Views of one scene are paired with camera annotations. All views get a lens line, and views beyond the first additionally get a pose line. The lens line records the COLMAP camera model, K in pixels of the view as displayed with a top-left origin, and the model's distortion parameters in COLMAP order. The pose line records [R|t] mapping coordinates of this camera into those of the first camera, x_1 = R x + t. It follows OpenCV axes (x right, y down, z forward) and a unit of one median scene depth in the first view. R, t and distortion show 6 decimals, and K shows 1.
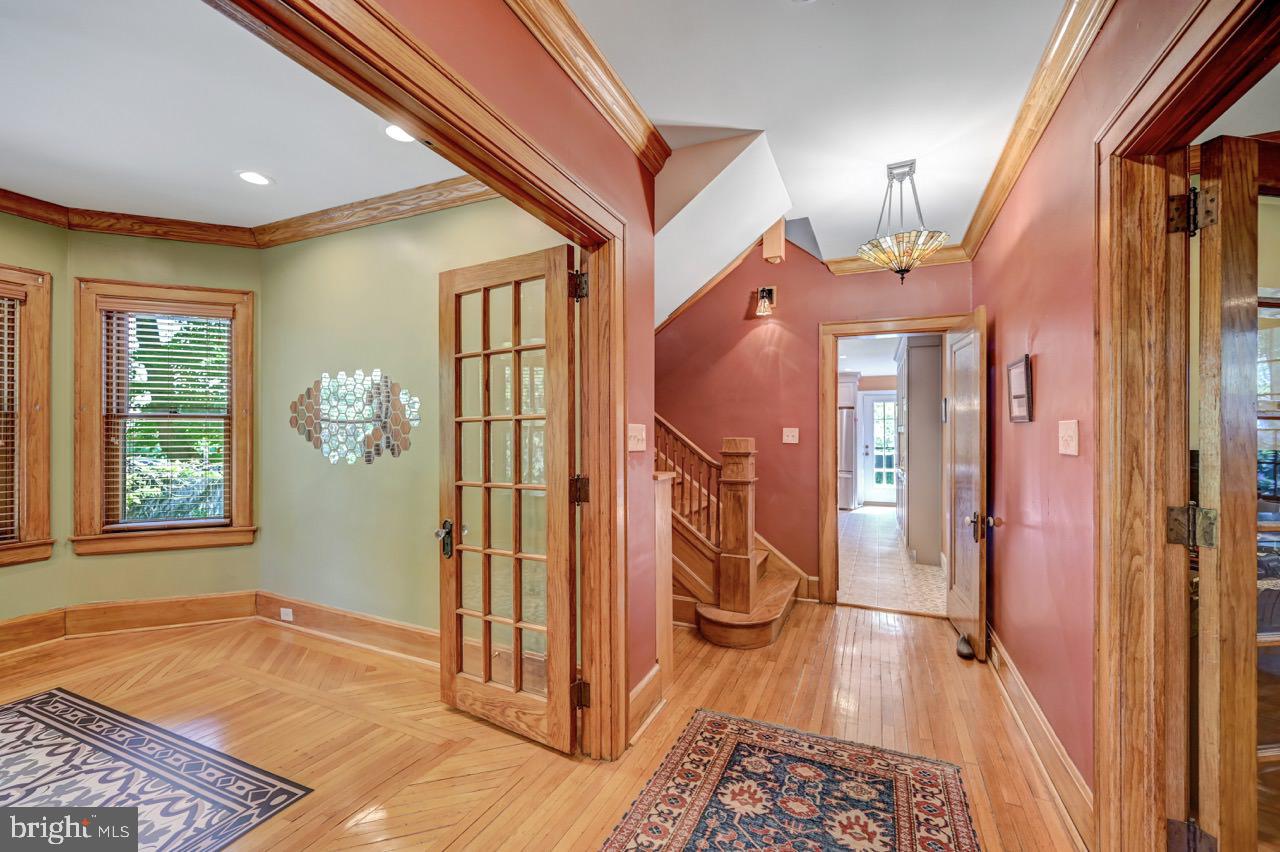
lens RADIAL K [[520.9, 0, 642.2], [0, 520.9, 433.5], [0, 0, 1]] dist [0.003176, 0.000054]
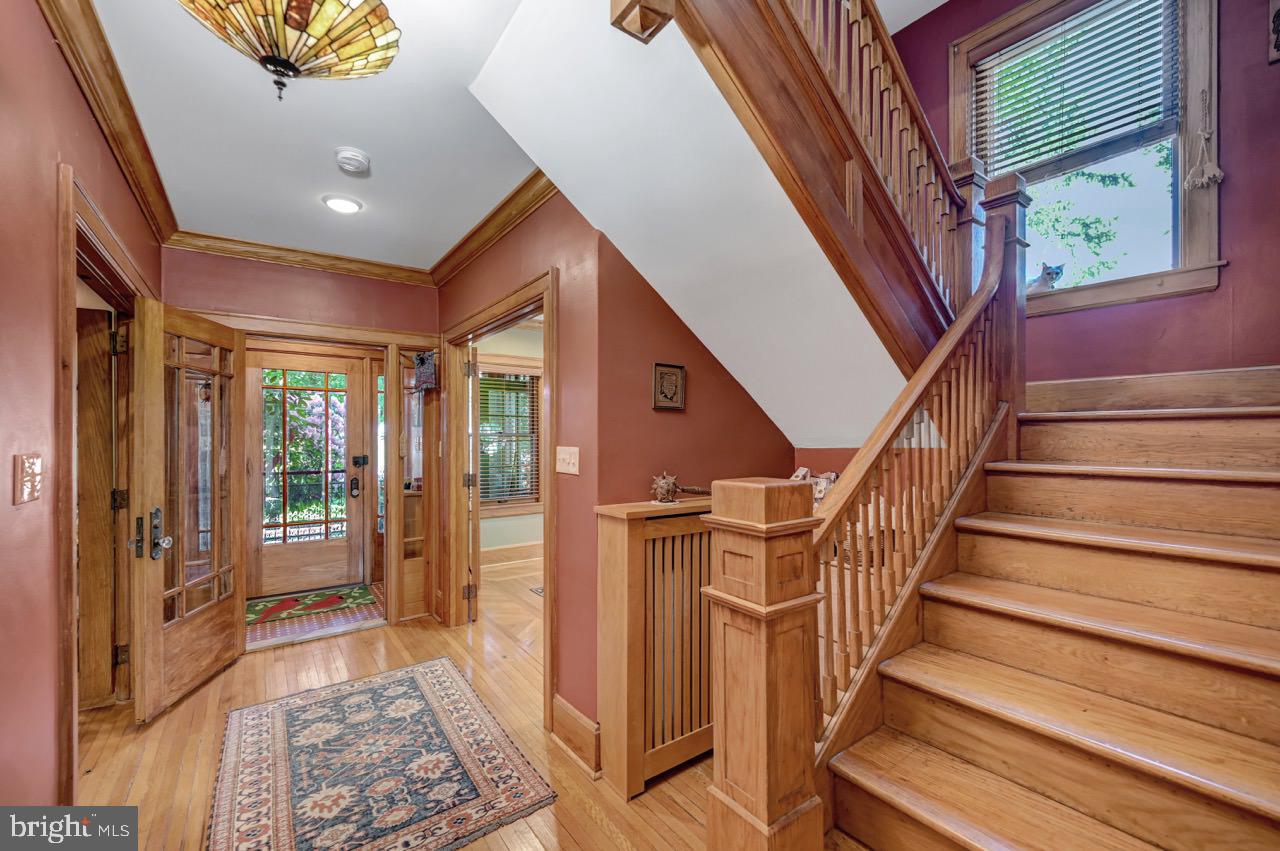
lens RADIAL K [[520.9, 0, 644.2], [0, 520.9, 435.6], [0, 0, 1]] dist [0.003176, 0.000054]
pose [[-0.490100, -0.005232, -0.871651, 0.914464], [0.006929, 0.999927, -0.009898, -0.032360], [0.871639, -0.010891, -0.490027, 1.847688]]
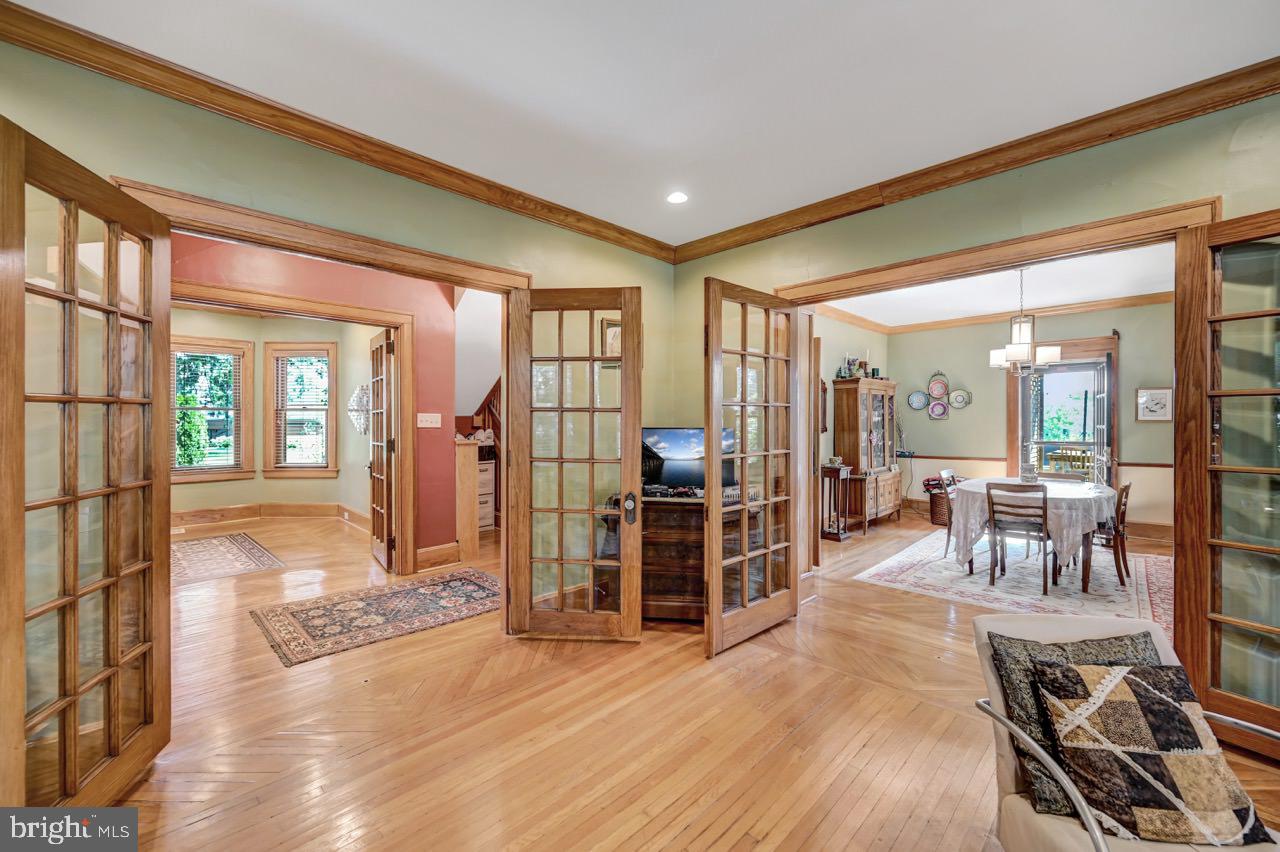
lens RADIAL K [[520.9, 0, 639.9], [0, 520.9, 422.1], [0, 0, 1]] dist [0.003176, 0.000054]
pose [[0.937976, 0.003528, -0.346683, 1.597406], [-0.001338, 0.999978, 0.006557, -0.002158], [0.346698, -0.005686, 0.937959, -0.641403]]
